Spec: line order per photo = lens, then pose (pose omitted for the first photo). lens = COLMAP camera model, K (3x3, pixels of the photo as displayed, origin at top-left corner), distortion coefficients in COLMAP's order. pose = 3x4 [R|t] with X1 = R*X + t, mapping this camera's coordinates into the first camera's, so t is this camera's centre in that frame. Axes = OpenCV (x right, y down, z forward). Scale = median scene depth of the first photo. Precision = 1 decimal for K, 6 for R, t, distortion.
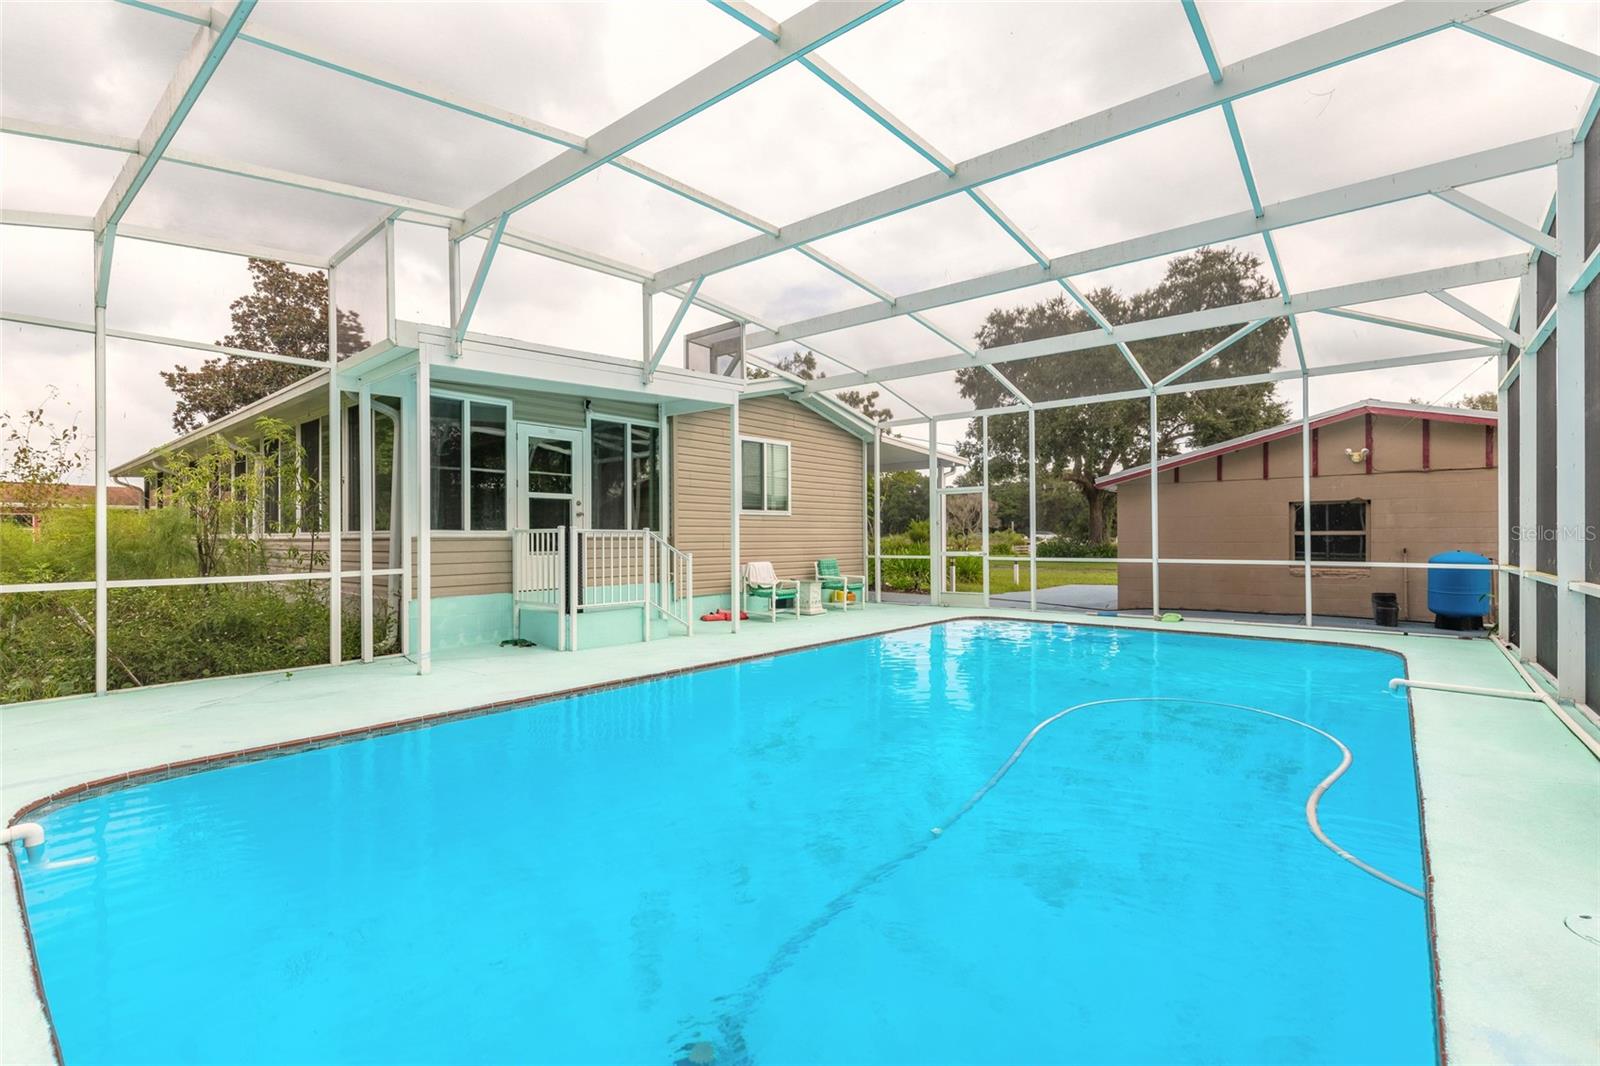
lens RADIAL K [[712.9, 0, 795.1], [0, 712.9, 536.7], [0, 0, 1]] dist [0.001602, 0.000319]
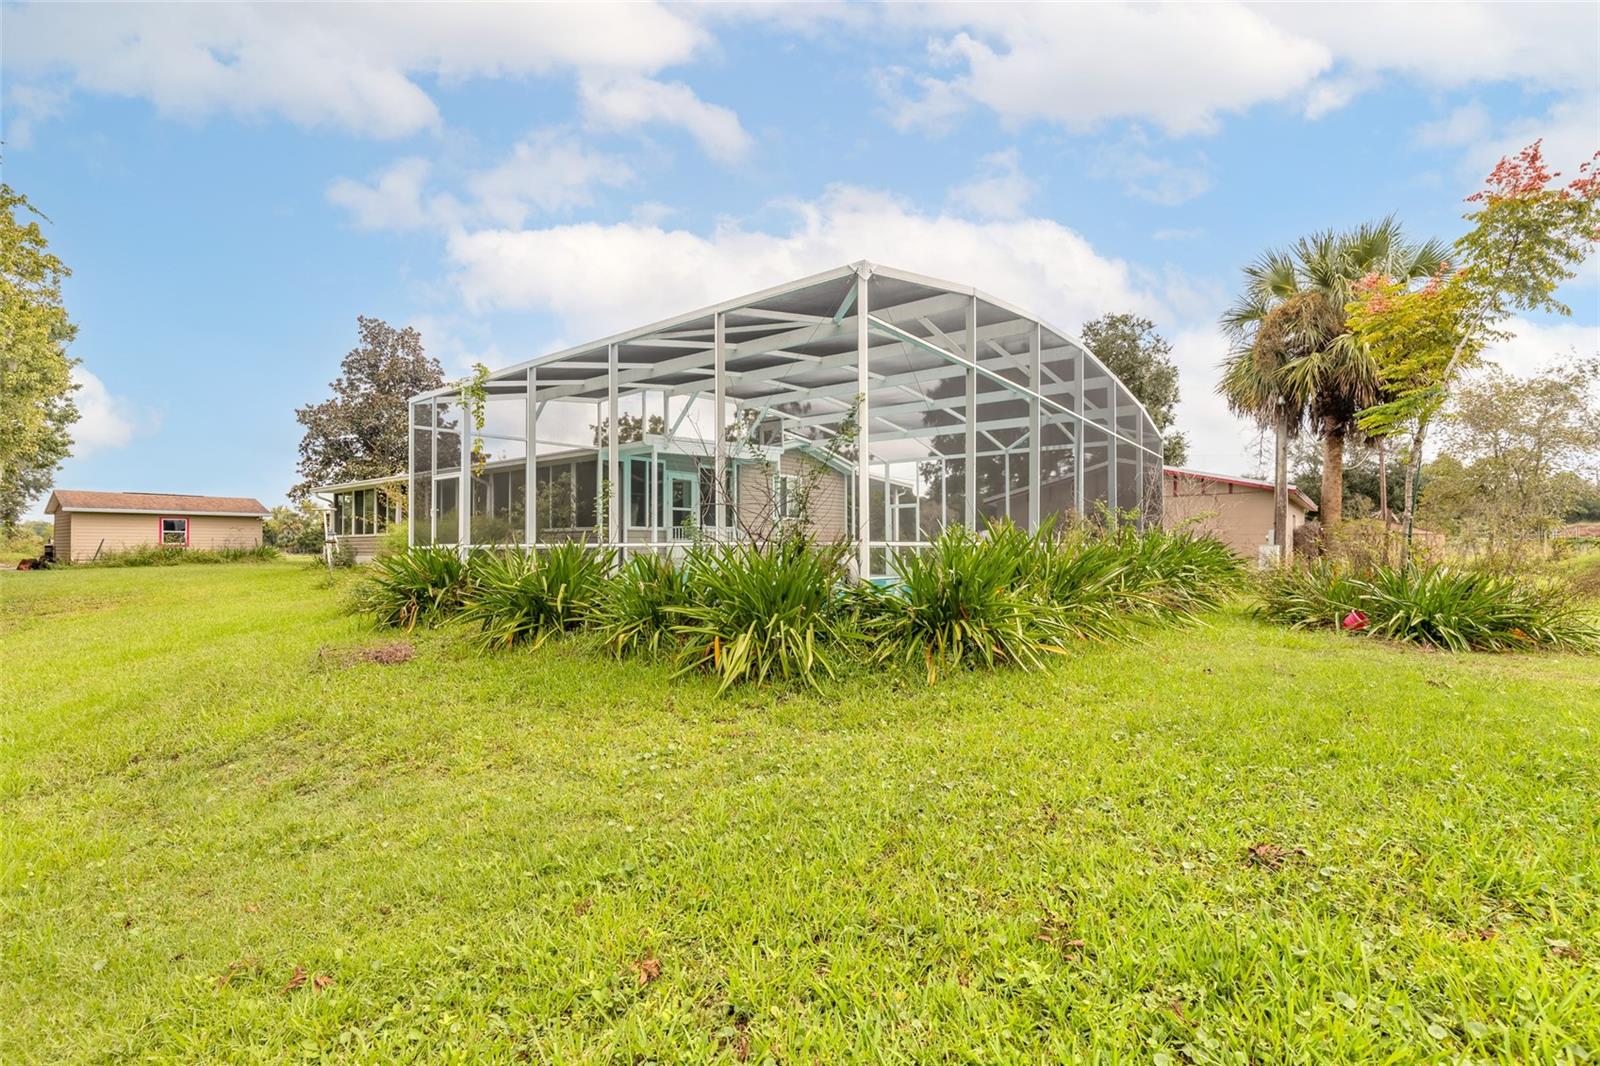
lens RADIAL K [[712.9, 0, 796.3], [0, 712.9, 540.4], [0, 0, 1]] dist [0.001602, 0.000319]
pose [[0.999361, 0.002407, 0.035652, -0.092384], [-0.002091, 0.999958, -0.008894, 0.036590], [-0.035672, 0.008814, 0.999325, -0.793191]]
